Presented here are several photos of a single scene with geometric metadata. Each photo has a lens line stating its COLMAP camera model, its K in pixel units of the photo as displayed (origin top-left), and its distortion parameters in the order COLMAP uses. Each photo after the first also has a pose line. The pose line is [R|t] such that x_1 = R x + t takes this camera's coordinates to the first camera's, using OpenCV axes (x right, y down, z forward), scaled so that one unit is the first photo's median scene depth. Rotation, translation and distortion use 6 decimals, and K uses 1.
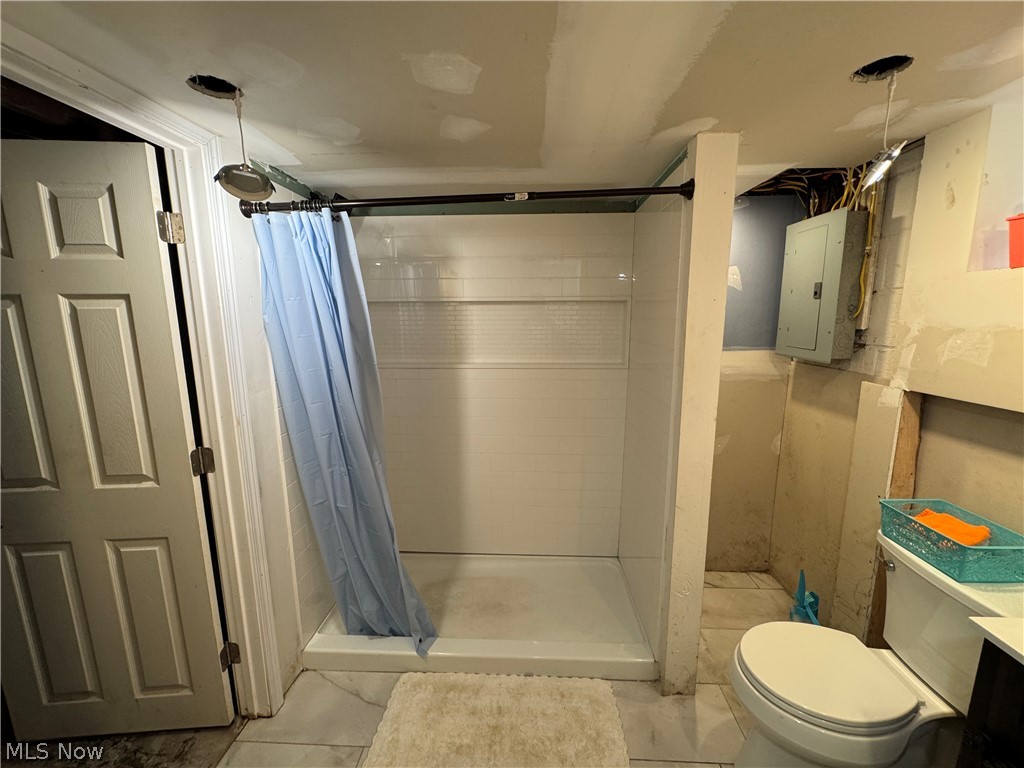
lens RADIAL K [[408.5, 0, 514.8], [0, 408.5, 383.7], [0, 0, 1]] dist [-0.006172, -0.000061]
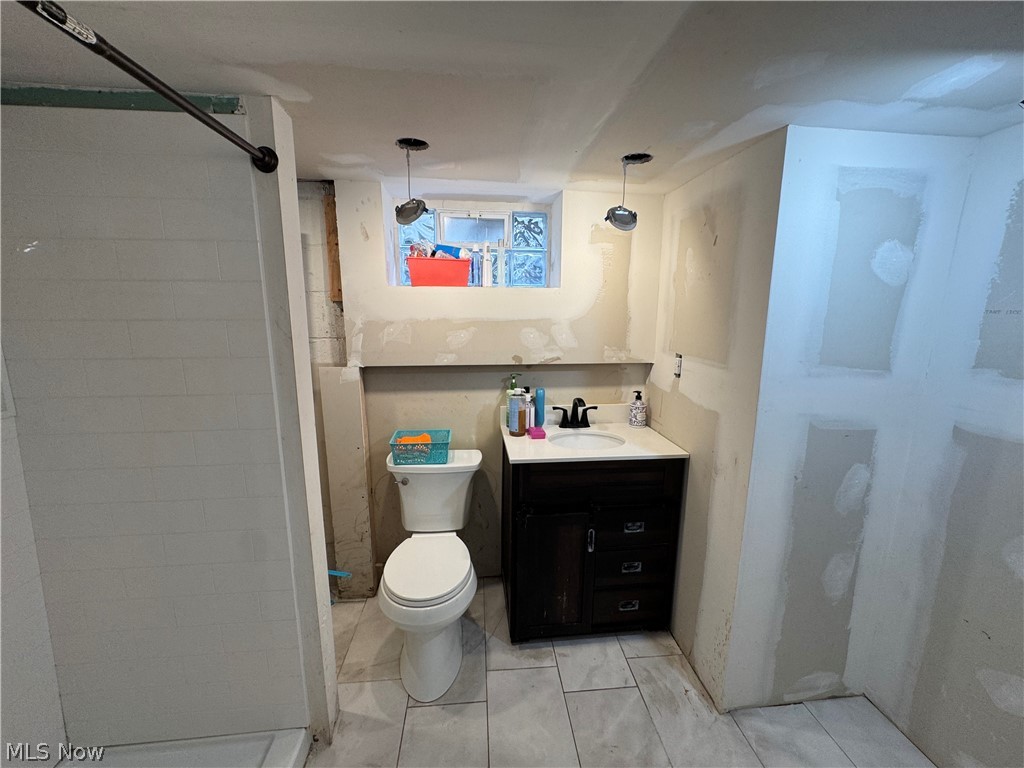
lens RADIAL K [[408.5, 0, 514.1], [0, 408.5, 382.3], [0, 0, 1]] dist [-0.006172, -0.000061]
pose [[-0.143932, -0.164429, 0.975831, -0.513310], [0.159112, 0.969424, 0.186818, -0.115887], [-0.976712, 0.182155, -0.113368, 0.687241]]
